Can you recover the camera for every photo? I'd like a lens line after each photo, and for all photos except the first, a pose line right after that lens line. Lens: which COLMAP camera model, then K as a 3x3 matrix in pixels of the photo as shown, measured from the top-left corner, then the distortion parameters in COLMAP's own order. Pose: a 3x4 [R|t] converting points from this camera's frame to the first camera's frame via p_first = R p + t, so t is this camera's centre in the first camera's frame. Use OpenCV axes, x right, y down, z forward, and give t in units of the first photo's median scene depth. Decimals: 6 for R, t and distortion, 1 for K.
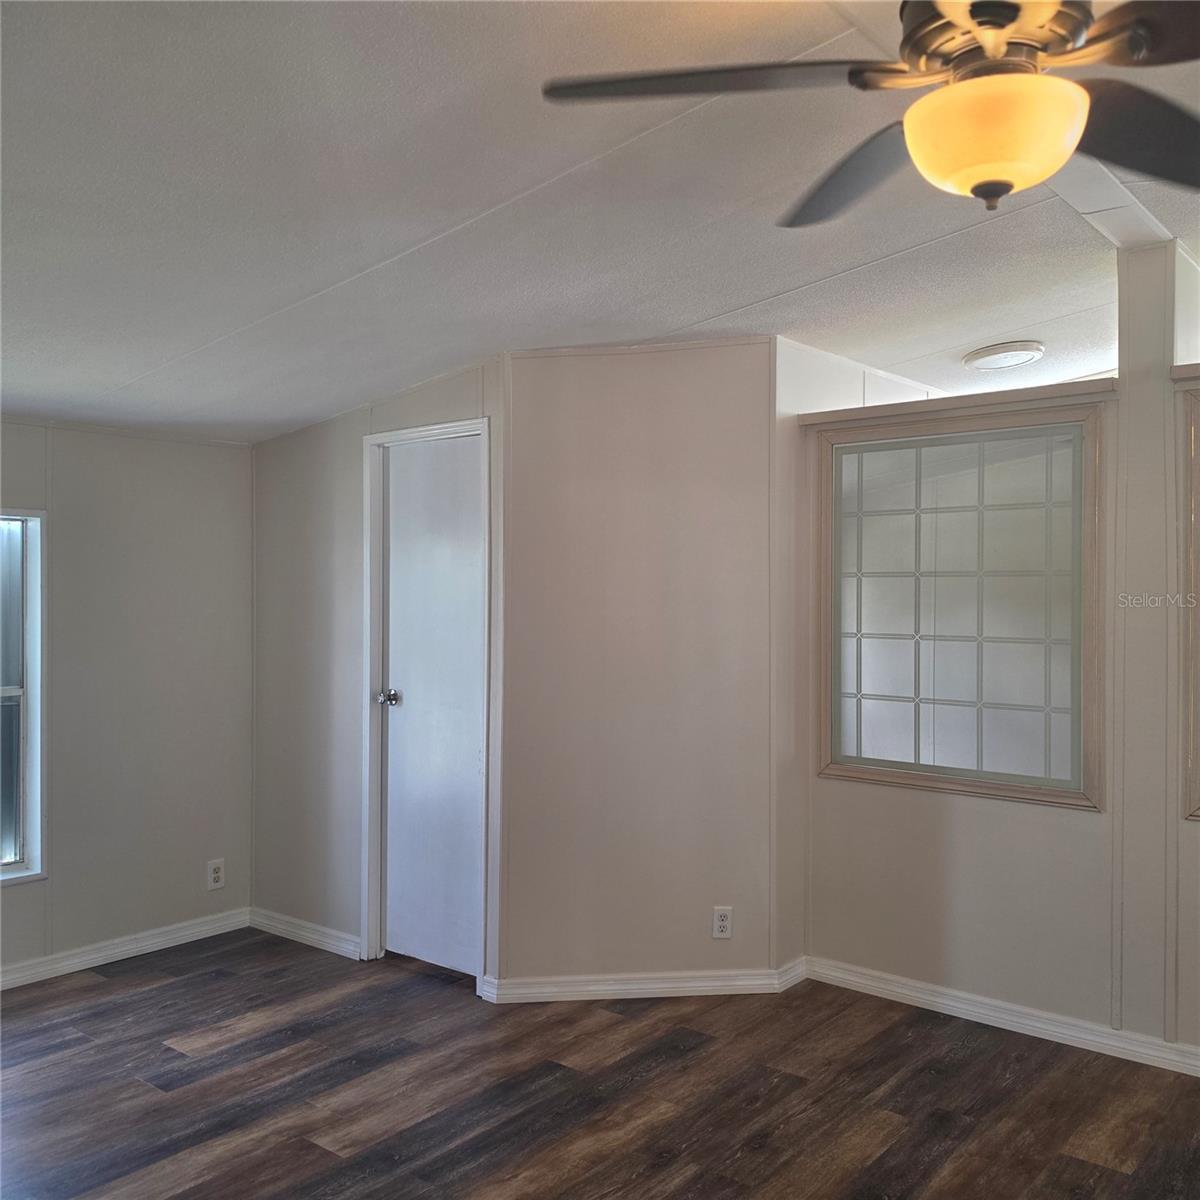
lens RADIAL K [[1105.7, 0, 602.0], [0, 1105.7, 593.9], [0, 0, 1]] dist [0.016568, 0.000000]
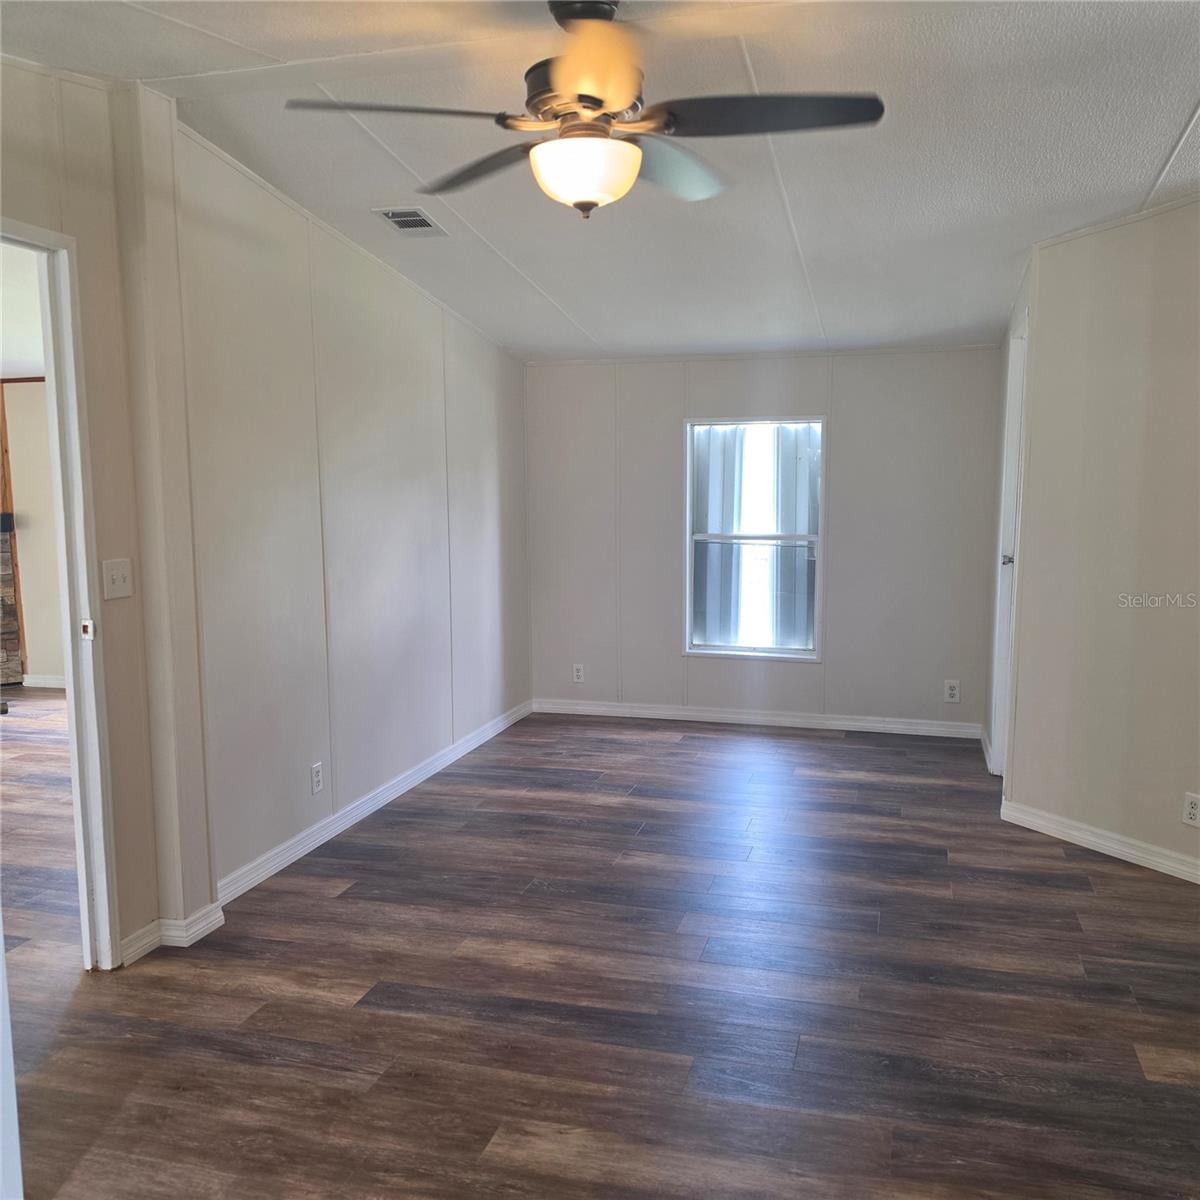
lens RADIAL K [[1105.7, 0, 610.5], [0, 1105.7, 608.6], [0, 0, 1]] dist [0.016568, 0.000000]
pose [[0.396713, 0.106895, -0.911697, 0.852810], [-0.000673, 0.993230, 0.116162, 0.010209], [0.917942, -0.045469, 0.394100, 0.172613]]
